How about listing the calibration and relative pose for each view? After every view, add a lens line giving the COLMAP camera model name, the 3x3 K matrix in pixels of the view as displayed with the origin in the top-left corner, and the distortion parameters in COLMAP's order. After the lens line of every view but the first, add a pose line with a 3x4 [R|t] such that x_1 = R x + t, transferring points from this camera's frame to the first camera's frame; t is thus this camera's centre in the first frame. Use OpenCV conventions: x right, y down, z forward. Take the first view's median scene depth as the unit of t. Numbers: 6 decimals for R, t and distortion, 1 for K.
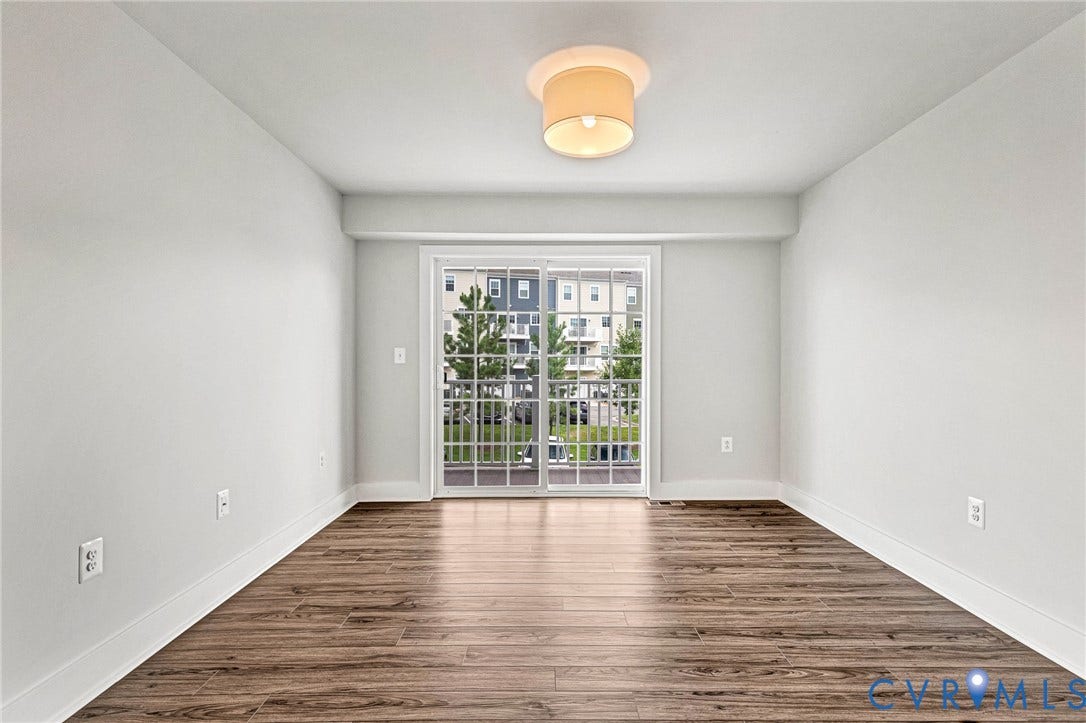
lens RADIAL K [[503.8, 0, 529.1], [0, 503.8, 368.7], [0, 0, 1]] dist [0.008312, -0.000299]
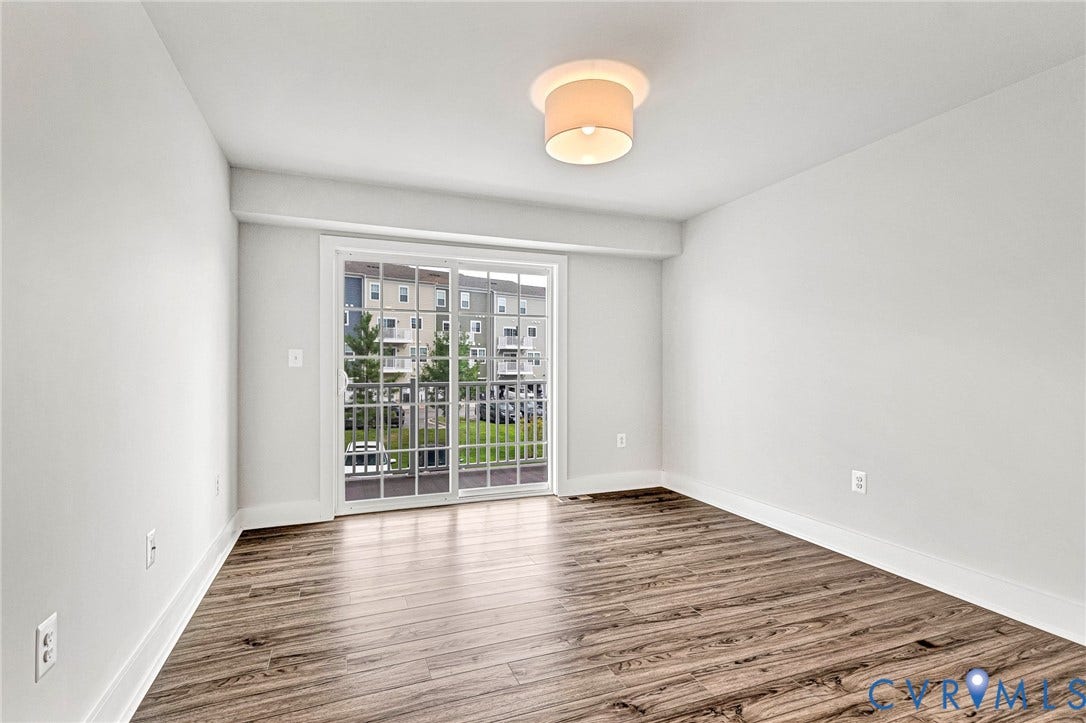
lens RADIAL K [[502.7, 0, 523.3], [0, 502.7, 370.9], [0, 0, 1]] dist [0.009191, -0.000739]
pose [[0.940744, -0.004585, 0.339087, -0.253644], [0.004722, 0.999989, 0.000421, -0.002488], [-0.339085, 0.001205, 0.940755, 0.057437]]
